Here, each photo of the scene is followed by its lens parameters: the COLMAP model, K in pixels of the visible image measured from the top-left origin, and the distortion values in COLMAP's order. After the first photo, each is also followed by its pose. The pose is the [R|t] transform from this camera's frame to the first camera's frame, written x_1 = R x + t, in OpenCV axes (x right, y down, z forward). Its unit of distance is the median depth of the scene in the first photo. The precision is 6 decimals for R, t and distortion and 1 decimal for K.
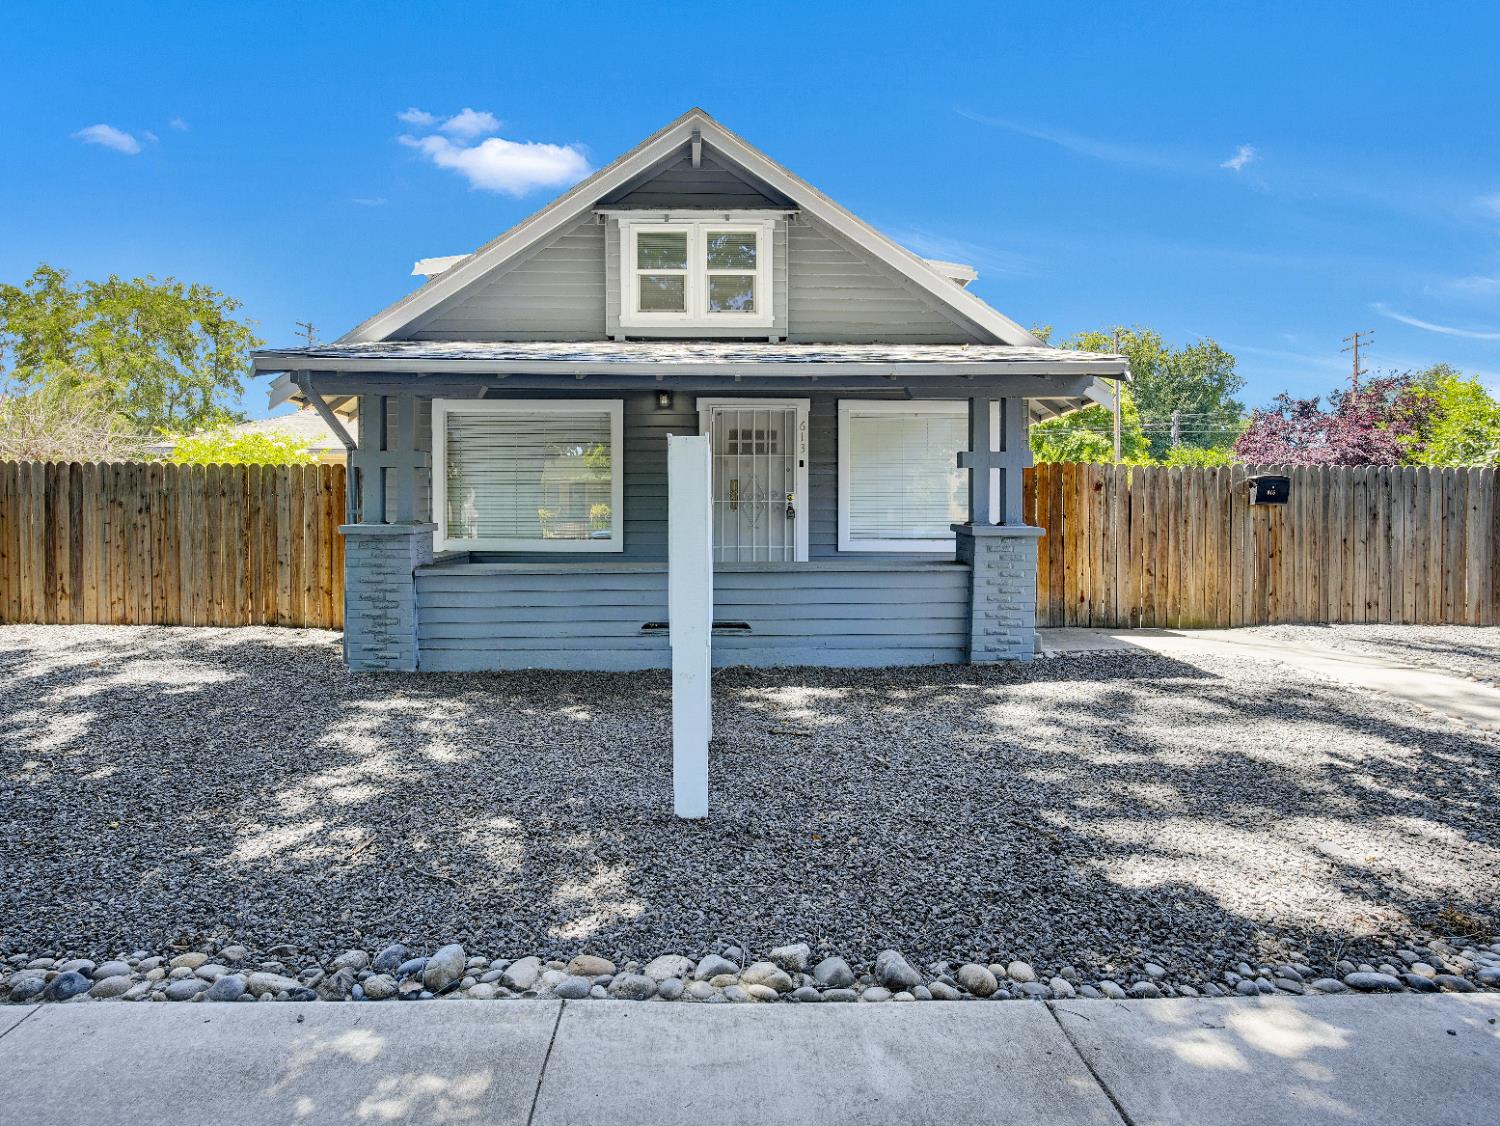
lens RADIAL K [[816.2, 0, 722.6], [0, 816.2, 530.8], [0, 0, 1]] dist [0.000982, 0.003156]
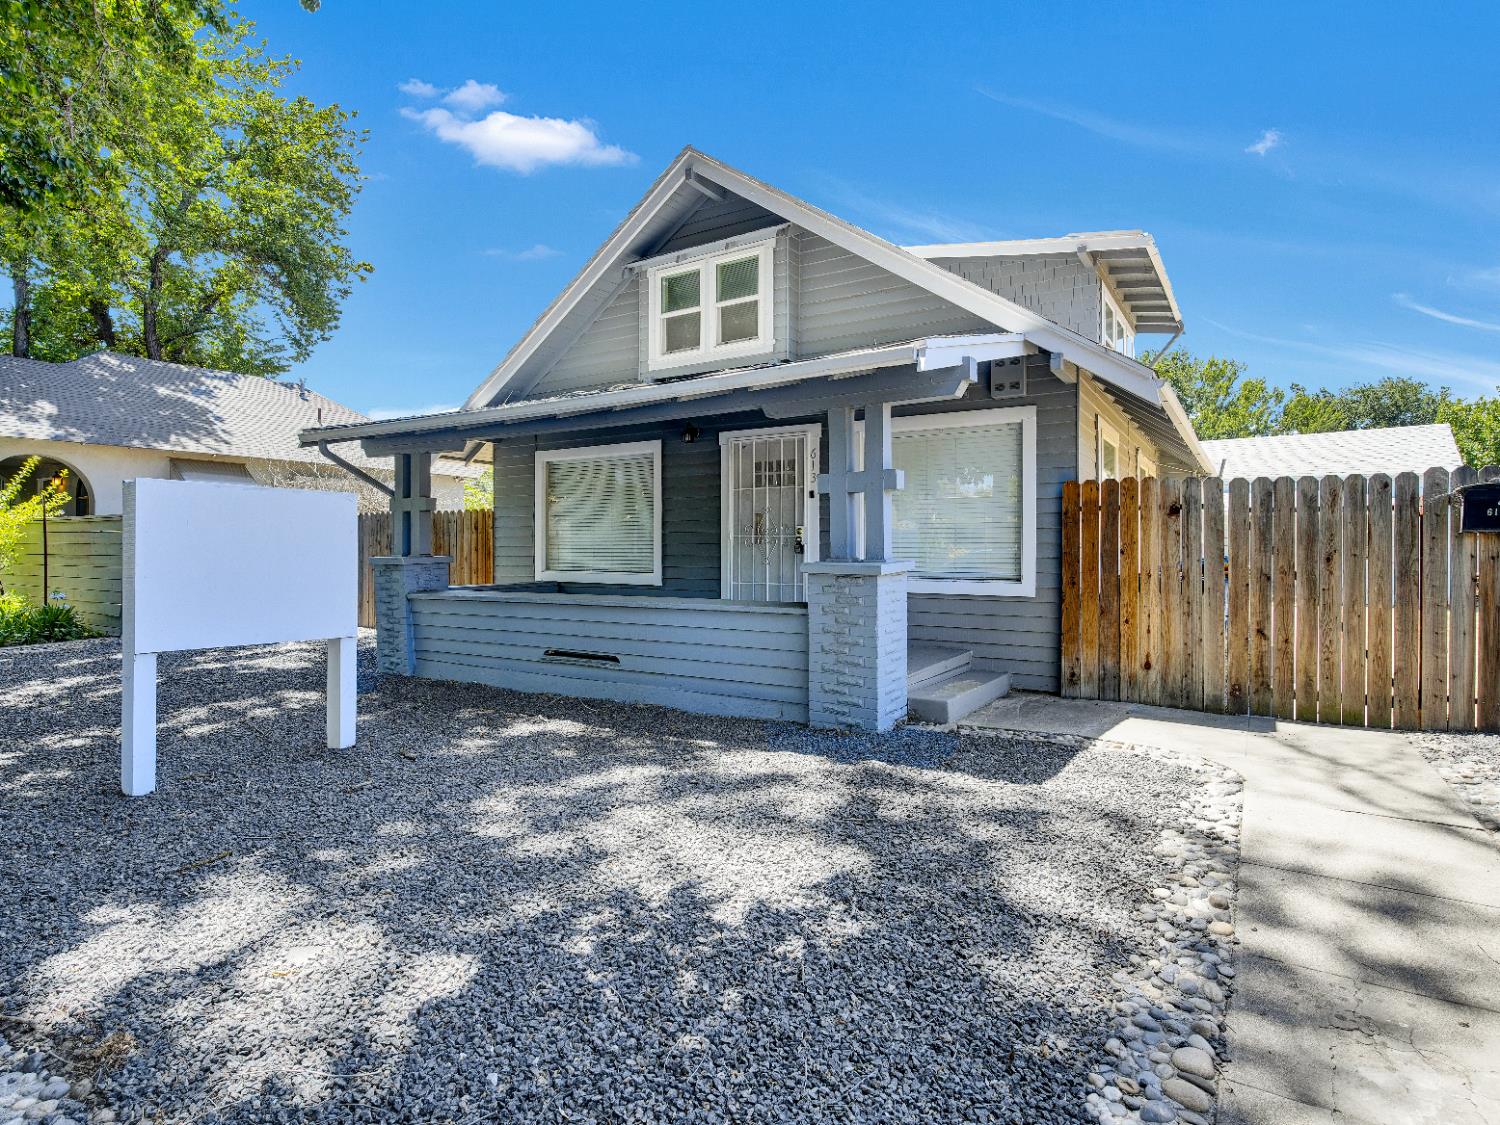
lens RADIAL K [[816.2, 0, 747.9], [0, 816.2, 557.5], [0, 0, 1]] dist [0.000982, 0.003156]
pose [[0.827266, 0.004789, -0.561790, 0.569969], [-0.013173, 0.999854, -0.010873, 0.000020], [0.561656, 0.016395, 0.827209, 0.205350]]
